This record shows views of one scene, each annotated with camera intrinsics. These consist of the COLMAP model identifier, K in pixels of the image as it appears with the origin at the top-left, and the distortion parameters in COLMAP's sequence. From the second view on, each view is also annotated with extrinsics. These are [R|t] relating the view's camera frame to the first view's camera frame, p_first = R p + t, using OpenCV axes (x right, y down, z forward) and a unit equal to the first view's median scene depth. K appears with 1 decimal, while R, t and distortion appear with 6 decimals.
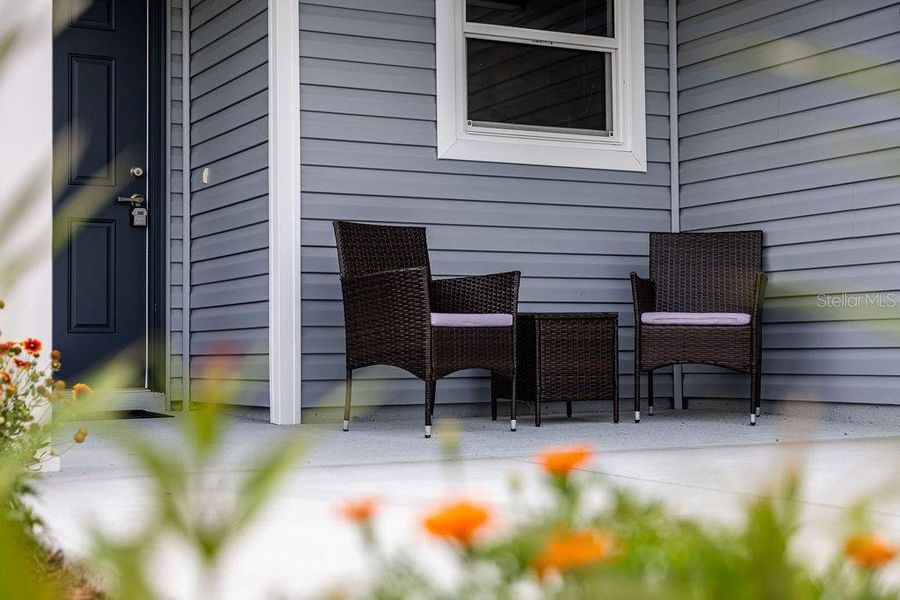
lens RADIAL K [[1413.1, 0, 450.0], [0, 1413.1, 300.0], [0, 0, 1]] dist [0.005982, 0.025943]
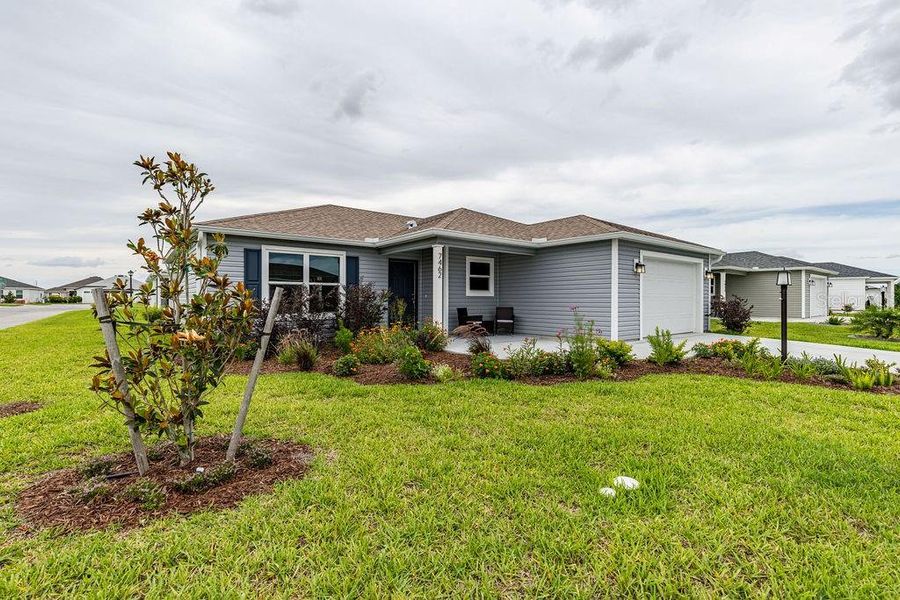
lens RADIAL K [[400.1, 0, 450.0], [0, 400.1, 300.0], [0, 0, 1]] dist [0.001656, 0.000287]
pose [[0.984325, 0.010112, 0.176074, -0.402608], [-0.016292, 0.999300, 0.033686, -0.140115], [-0.175610, -0.036026, 0.983800, -0.807259]]
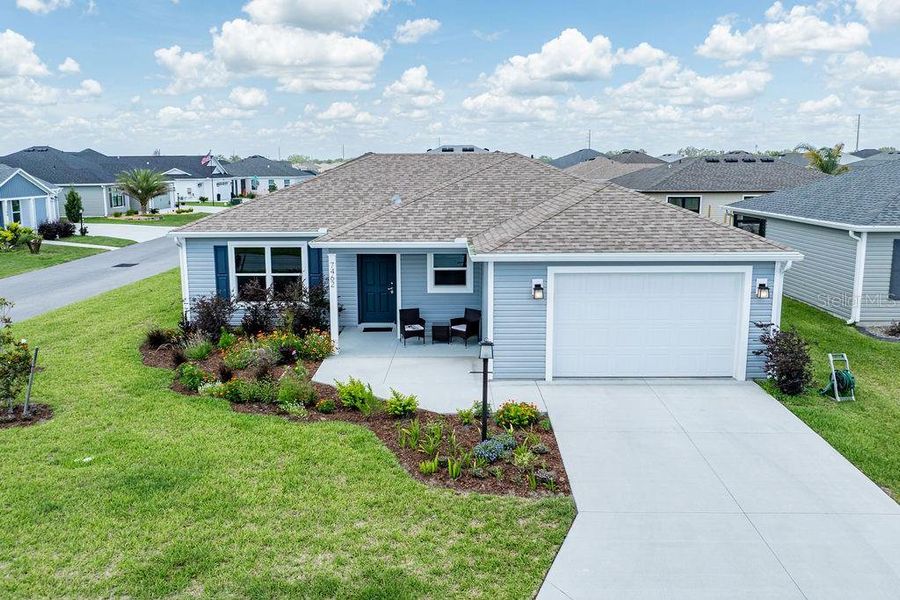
lens RADIAL K [[750.7, 0, 450.0], [0, 750.7, 300.0], [0, 0, 1]] dist [-0.020273, -0.003603]
pose [[0.880059, 0.089550, -0.466344, 1.423965], [0.010928, 0.977979, 0.208418, -0.675929], [0.474739, -0.188516, 0.859700, -1.483106]]
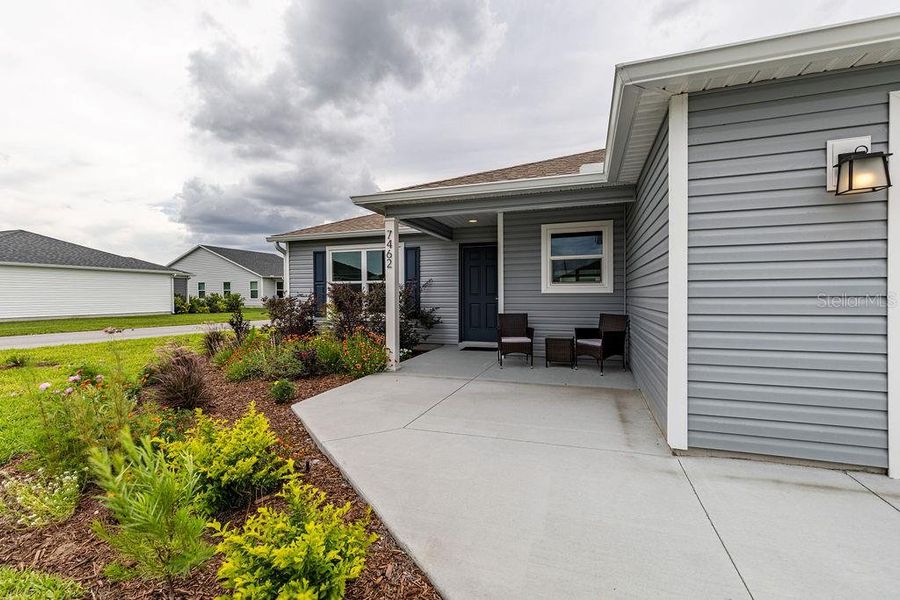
lens RADIAL K [[400.7, 0, 450.0], [0, 400.7, 300.0], [0, 0, 1]] dist [0.002168, 0.000164]
pose [[0.676336, 0.013181, -0.736475, 0.612715], [0.024174, 0.998904, 0.040078, -0.128483], [0.736196, -0.044910, 0.675277, 0.074928]]
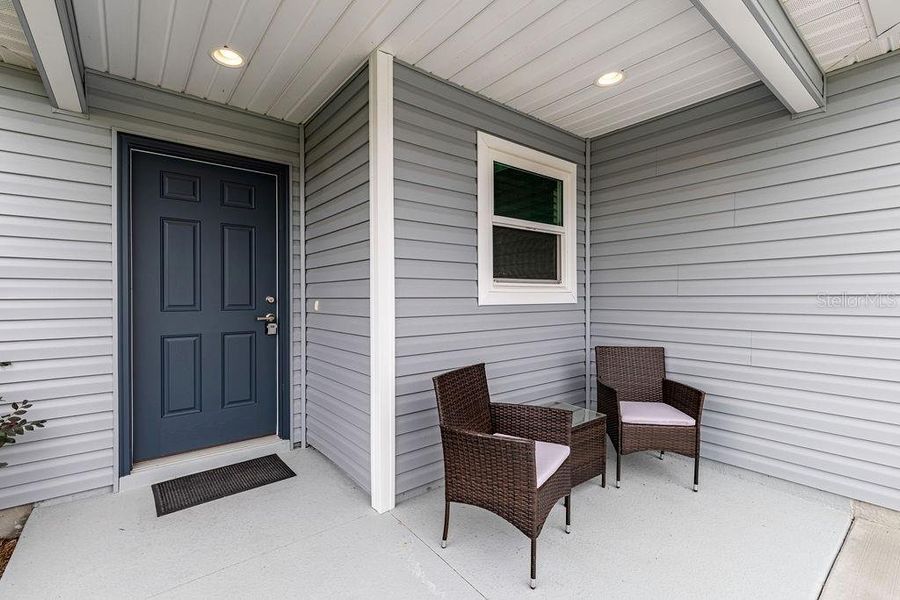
lens RADIAL K [[400.7, 0, 450.0], [0, 400.7, 300.0], [0, 0, 1]] dist [0.002168, 0.000164]
pose [[0.982884, 0.003013, 0.184200, -0.115824], [-0.010650, 0.999123, 0.040483, -0.120104], [-0.183916, -0.041752, 0.982055, 0.568771]]
